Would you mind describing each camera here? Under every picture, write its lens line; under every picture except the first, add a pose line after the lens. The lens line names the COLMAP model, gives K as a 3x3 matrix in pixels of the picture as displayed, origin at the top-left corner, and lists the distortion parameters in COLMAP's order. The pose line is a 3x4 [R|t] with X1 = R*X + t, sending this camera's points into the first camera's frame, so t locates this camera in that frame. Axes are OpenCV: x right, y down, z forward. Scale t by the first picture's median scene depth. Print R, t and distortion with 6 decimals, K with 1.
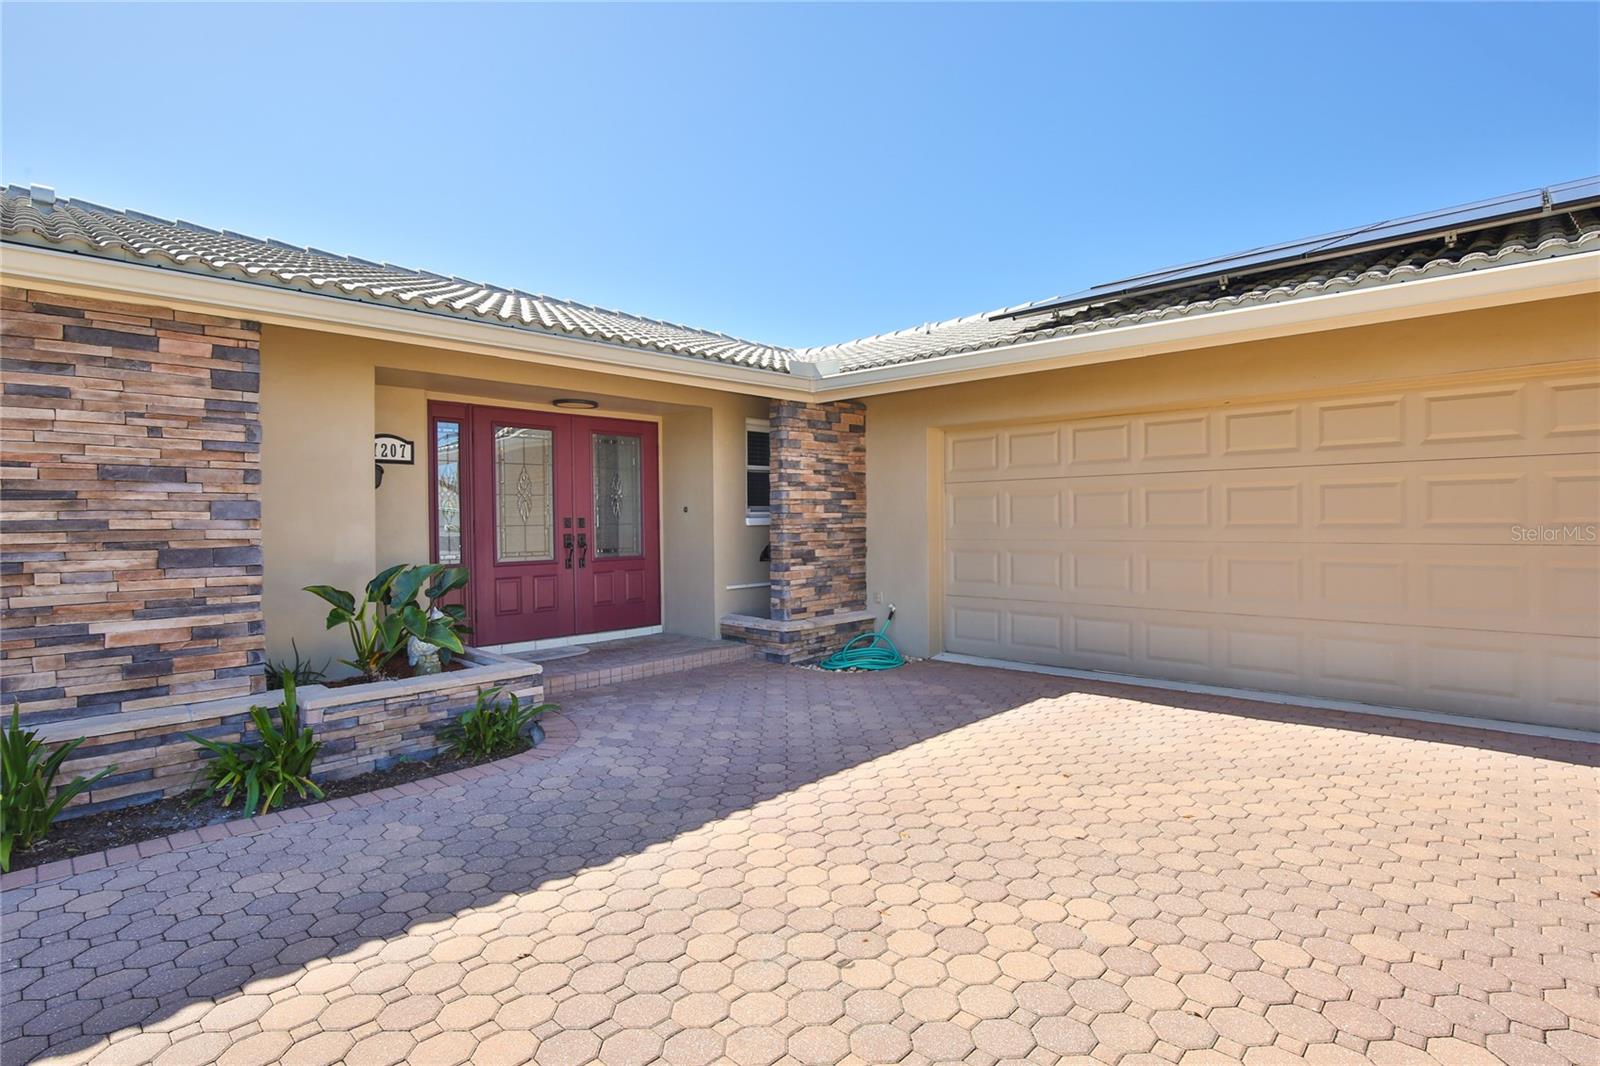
lens RADIAL K [[780.2, 0, 806.2], [0, 780.2, 521.4], [0, 0, 1]] dist [-0.028243, 0.002383]
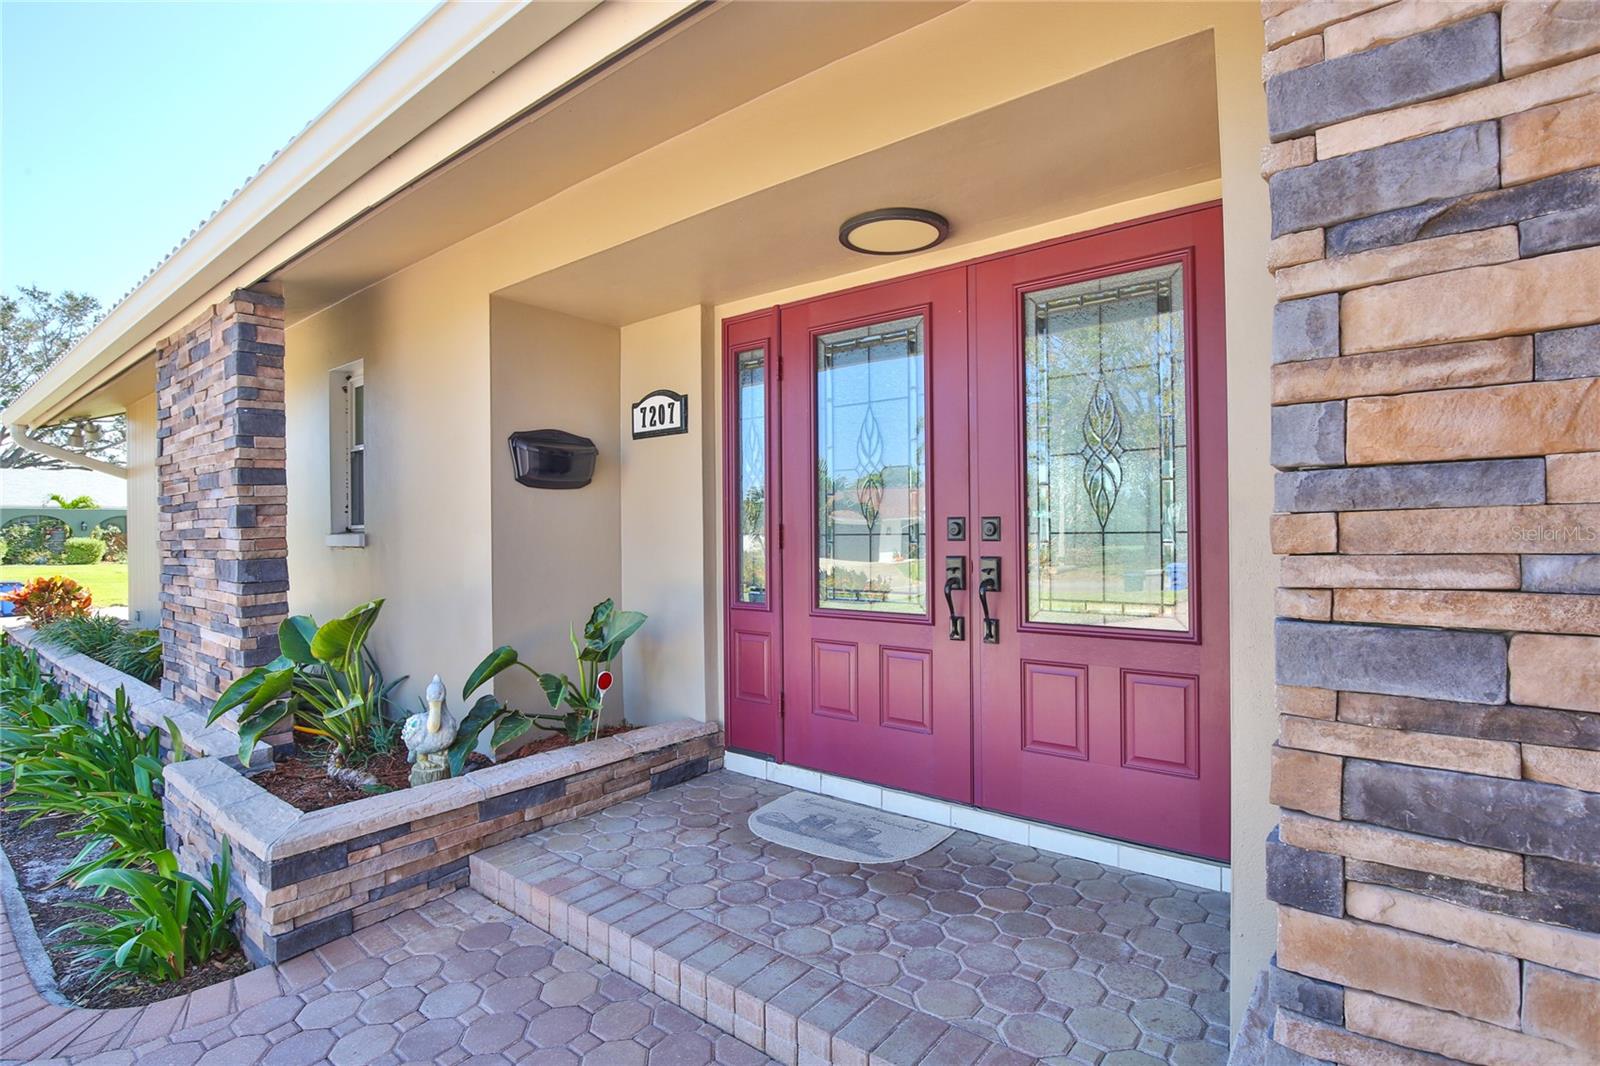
lens RADIAL K [[780.2, 0, 798.8], [0, 780.2, 529.8], [0, 0, 1]] dist [-0.028243, 0.002383]
pose [[0.101432, 0.008304, -0.994808, 0.094341], [0.009228, 0.999914, 0.009288, -0.002199], [0.994800, -0.010122, 0.101347, 0.889938]]
